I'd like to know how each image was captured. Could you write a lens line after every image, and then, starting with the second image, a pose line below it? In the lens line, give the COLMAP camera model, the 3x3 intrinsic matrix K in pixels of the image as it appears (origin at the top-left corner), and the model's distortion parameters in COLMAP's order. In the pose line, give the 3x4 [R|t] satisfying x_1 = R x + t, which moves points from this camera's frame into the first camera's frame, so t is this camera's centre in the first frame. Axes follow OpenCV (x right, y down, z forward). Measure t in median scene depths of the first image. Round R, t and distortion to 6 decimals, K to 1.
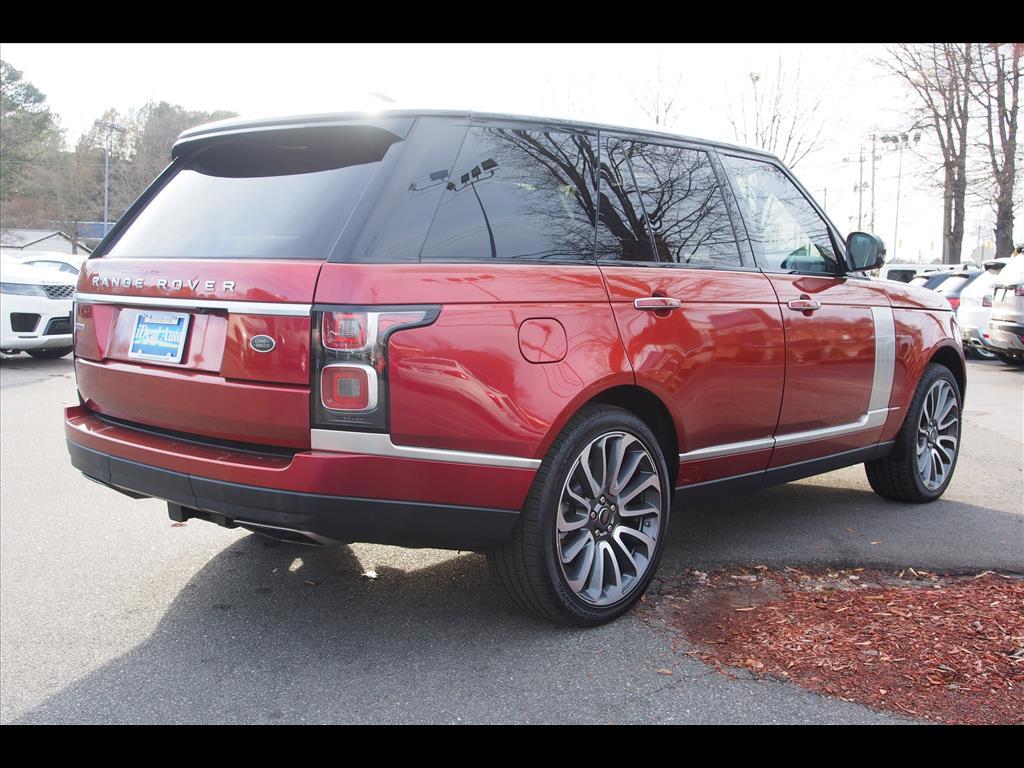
lens RADIAL K [[1078.9, 0, 511.7], [0, 1078.9, 383.7], [0, 0, 1]] dist [-0.006651, 0.000000]
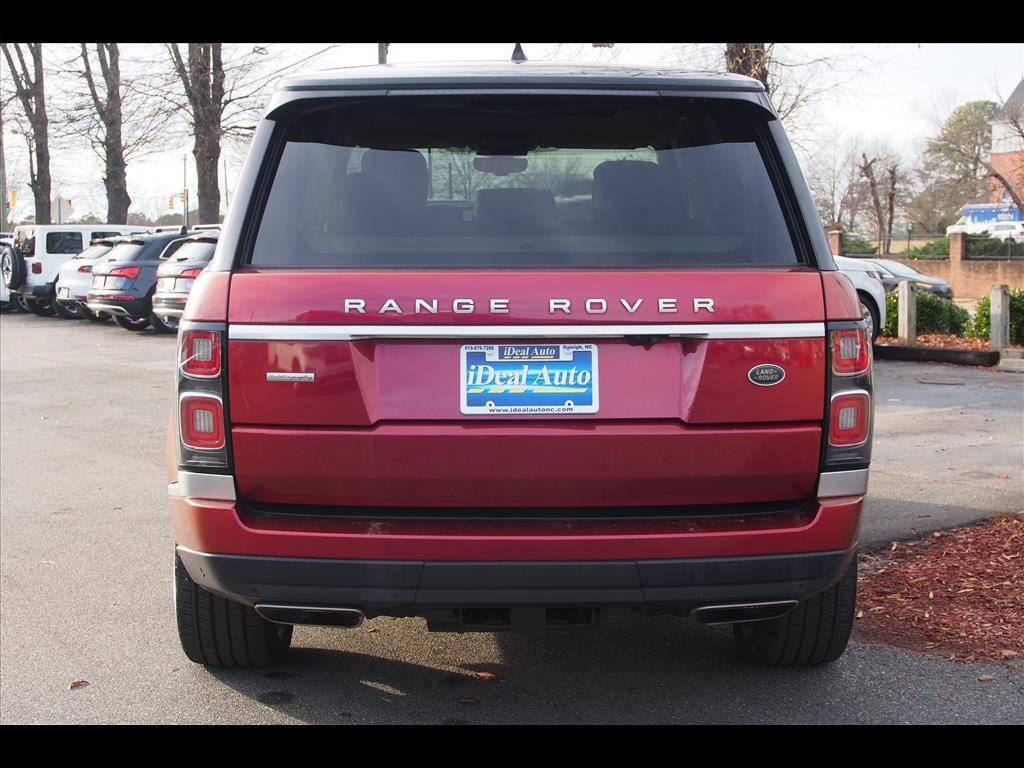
lens RADIAL K [[1416.8, 0, 511.8], [0, 1416.8, 384.2], [0, 0, 1]] dist [0.004106, 0.000000]
pose [[0.743156, -0.084668, 0.663740, -0.120209], [0.081790, 0.996018, 0.035478, -0.009379], [-0.664101, 0.027921, 0.747121, 0.038562]]
